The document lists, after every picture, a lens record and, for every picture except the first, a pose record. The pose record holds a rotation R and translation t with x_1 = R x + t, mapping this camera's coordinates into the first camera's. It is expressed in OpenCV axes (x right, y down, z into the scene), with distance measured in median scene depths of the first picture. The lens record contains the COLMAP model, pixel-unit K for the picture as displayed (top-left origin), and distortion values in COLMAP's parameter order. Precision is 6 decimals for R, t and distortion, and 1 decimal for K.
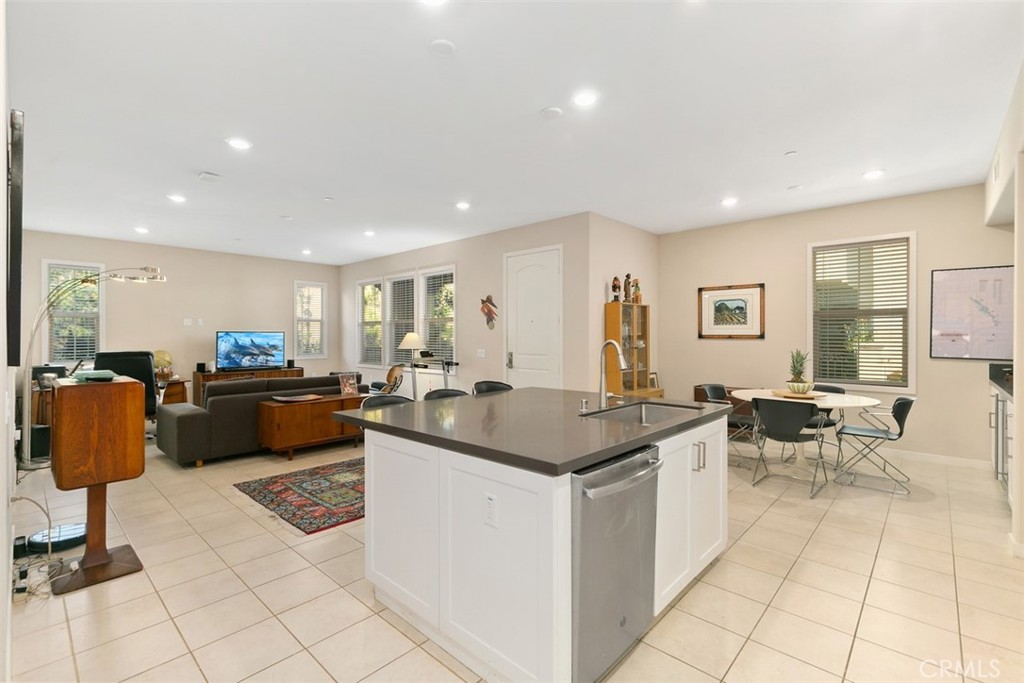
lens RADIAL K [[460.1, 0, 507.0], [0, 460.1, 338.5], [0, 0, 1]] dist [0.001155, -0.000086]
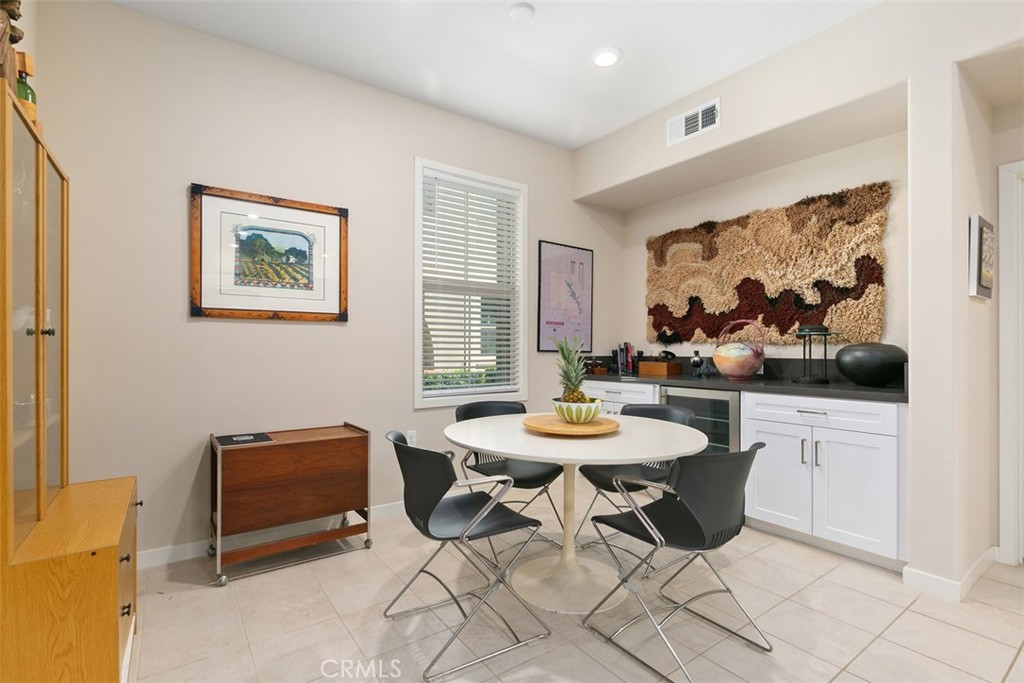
lens RADIAL K [[478.3, 0, 502.2], [0, 478.3, 342.8], [0, 0, 1]] dist [-0.002656, -0.000074]
pose [[0.203336, 0.010750, 0.979050, 0.090034], [0.004176, 0.999921, -0.011846, 0.029045], [-0.979100, 0.006497, 0.203275, 0.717454]]
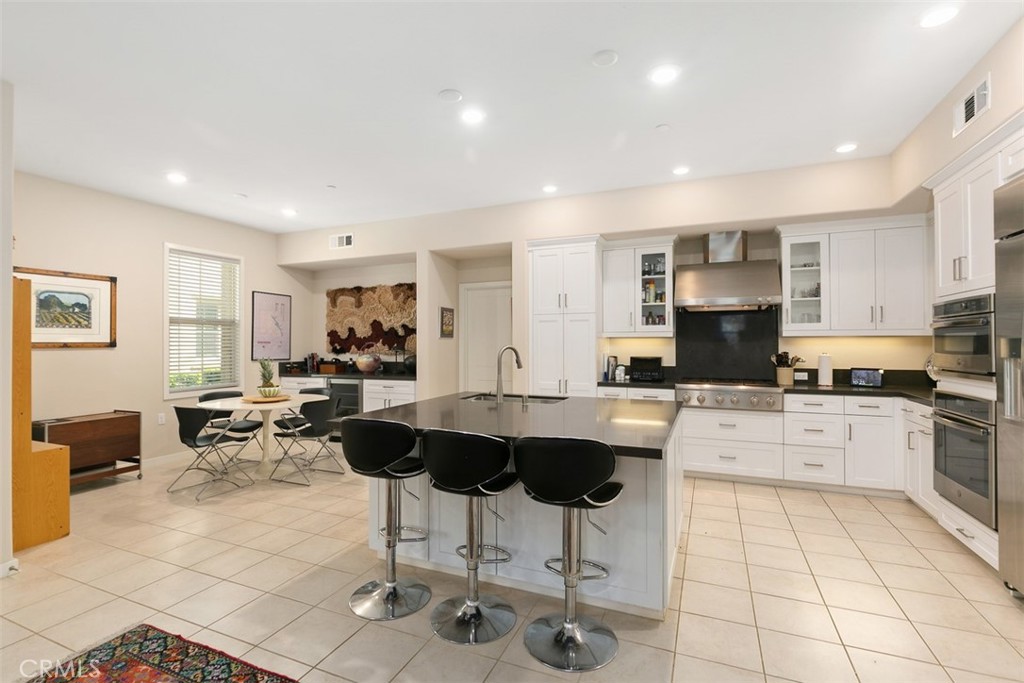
lens RADIAL K [[474.5, 0, 506.1], [0, 474.5, 339.0], [0, 0, 1]] dist [-0.004432, -0.000372]
pose [[-0.339537, 0.008197, 0.940557, -0.423221], [0.010960, 0.999929, -0.004757, -0.002453], [-0.940529, 0.008693, -0.339602, 0.631527]]
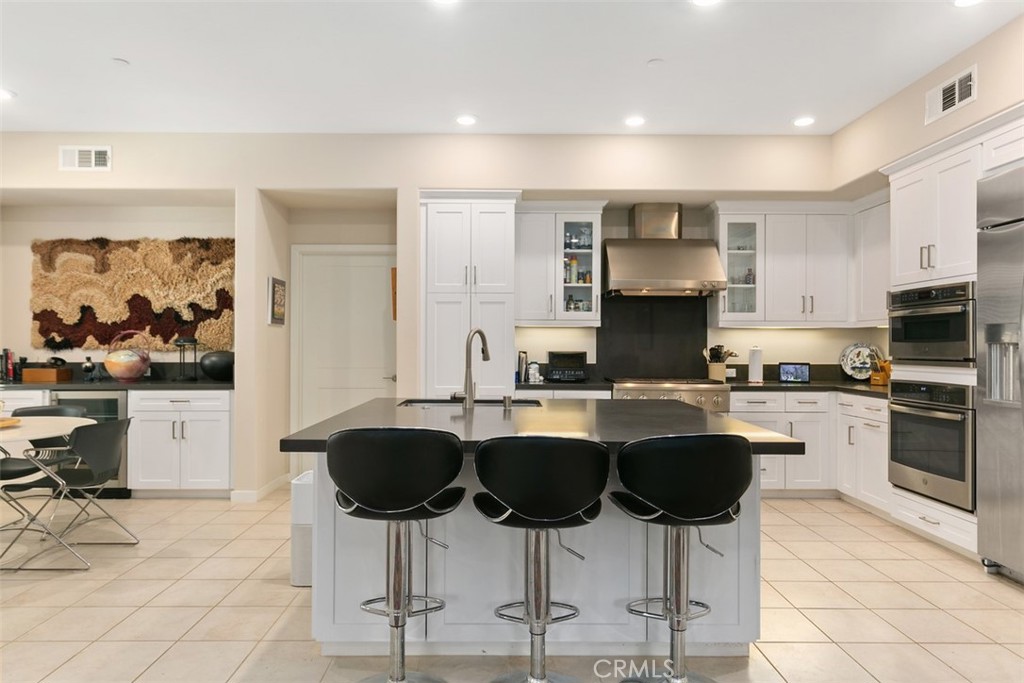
lens RADIAL K [[637.0, 0, 506.8], [0, 637.0, 343.9], [0, 0, 1]] dist [0.003612, 0.000520]
pose [[-0.690168, -0.000228, 0.723650, -0.305336], [0.002860, 0.999991, 0.003042, 0.013950], [-0.723644, 0.004169, -0.690161, 0.790007]]
